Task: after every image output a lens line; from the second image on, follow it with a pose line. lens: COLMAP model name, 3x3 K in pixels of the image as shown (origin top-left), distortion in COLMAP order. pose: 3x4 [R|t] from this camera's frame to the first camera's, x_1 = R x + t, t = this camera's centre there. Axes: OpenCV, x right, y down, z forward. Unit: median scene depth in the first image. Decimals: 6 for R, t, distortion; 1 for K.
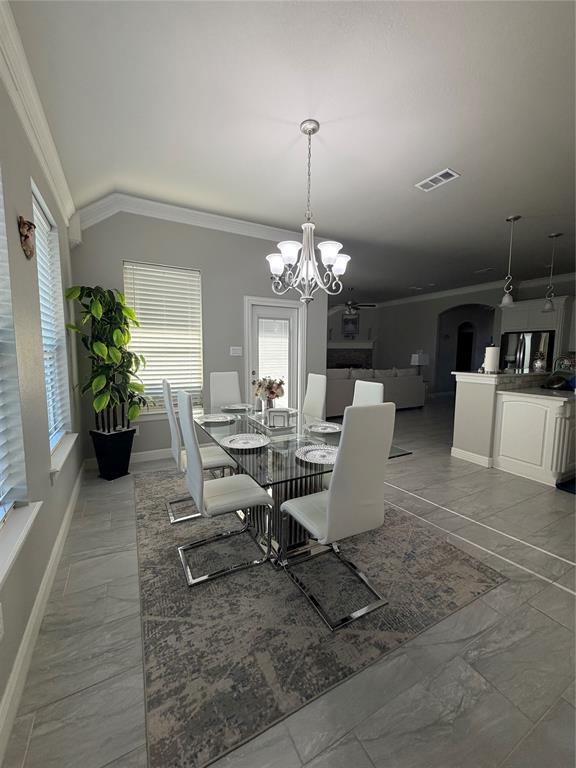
lens RADIAL K [[307.1, 0, 287.7], [0, 307.1, 382.3], [0, 0, 1]] dist [-0.001533, 0.000077]
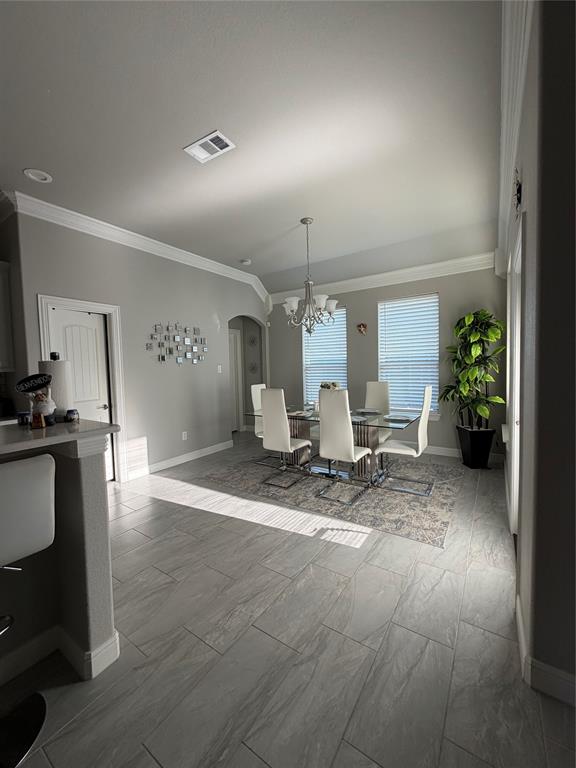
lens RADIAL K [[307.1, 0, 287.7], [0, 307.1, 382.3], [0, 0, 1]] dist [-0.001533, 0.000077]
pose [[-0.885027, 0.037480, -0.464028, 0.244451], [-0.030312, 0.989999, 0.137778, -0.063803], [0.464552, 0.136003, -0.875040, 0.651447]]
